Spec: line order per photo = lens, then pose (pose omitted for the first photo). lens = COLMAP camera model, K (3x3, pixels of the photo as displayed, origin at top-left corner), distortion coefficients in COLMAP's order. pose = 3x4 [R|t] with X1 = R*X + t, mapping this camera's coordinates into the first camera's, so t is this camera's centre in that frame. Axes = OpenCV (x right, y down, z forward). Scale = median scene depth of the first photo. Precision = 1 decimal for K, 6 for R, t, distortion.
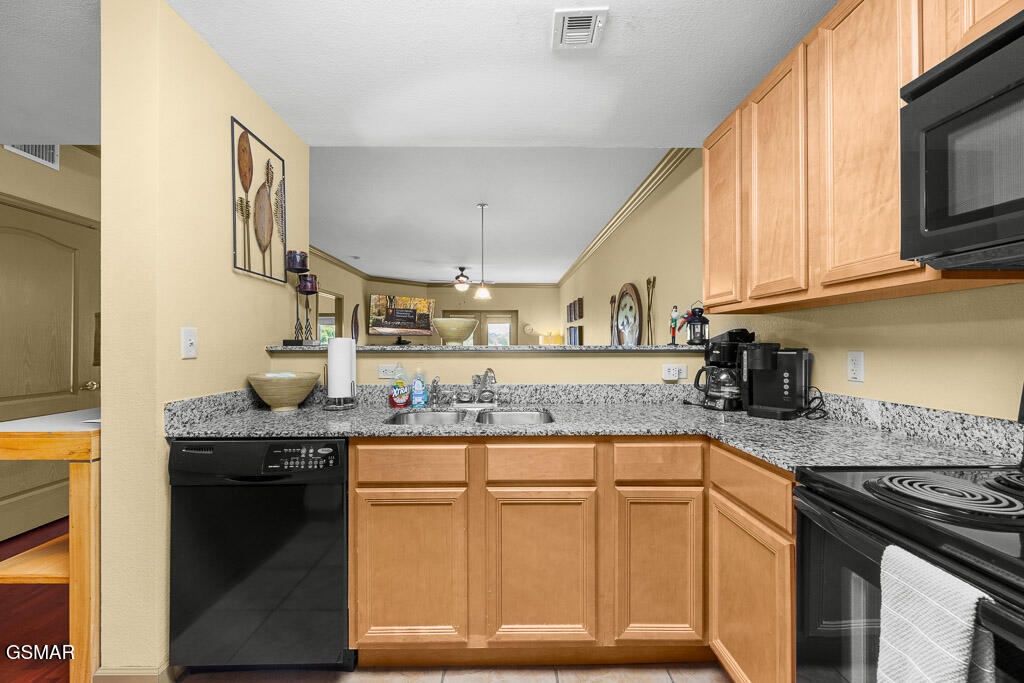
lens RADIAL K [[394.4, 0, 510.5], [0, 394.4, 344.5], [0, 0, 1]] dist [-0.008414, 0.001144]
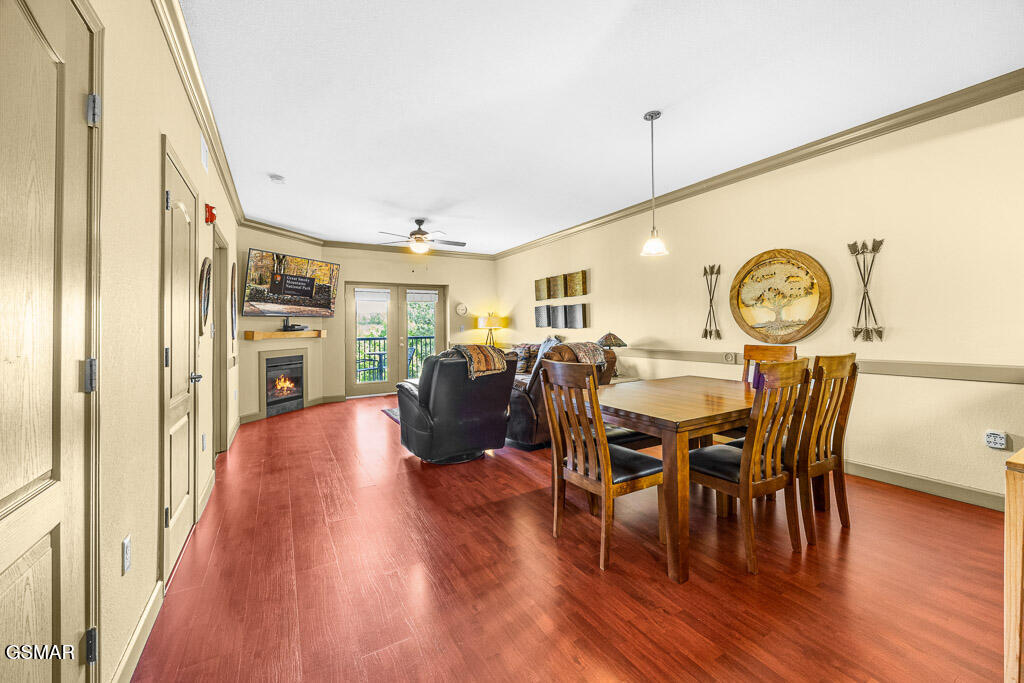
lens RADIAL K [[394.4, 0, 517.4], [0, 394.4, 319.6], [0, 0, 1]] dist [-0.008414, 0.001144]
pose [[0.858891, -0.005549, 0.512128, -1.378505], [0.018104, 0.999645, -0.019530, 0.002283], [-0.511838, 0.026046, 0.858687, 1.266954]]
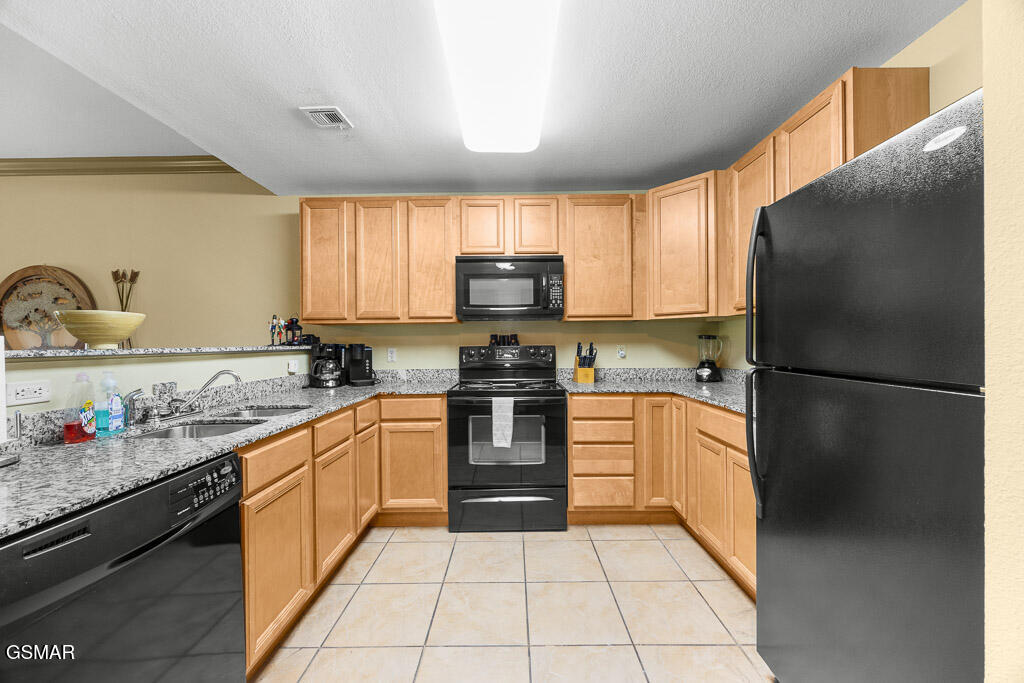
lens RADIAL K [[394.4, 0, 512.2], [0, 394.4, 341.8], [0, 0, 1]] dist [-0.008414, 0.001144]
pose [[0.018374, 0.003601, 0.999825, -0.945123], [0.012179, 0.999919, -0.003825, 0.002147], [-0.999757, 0.012247, 0.018329, 0.259407]]
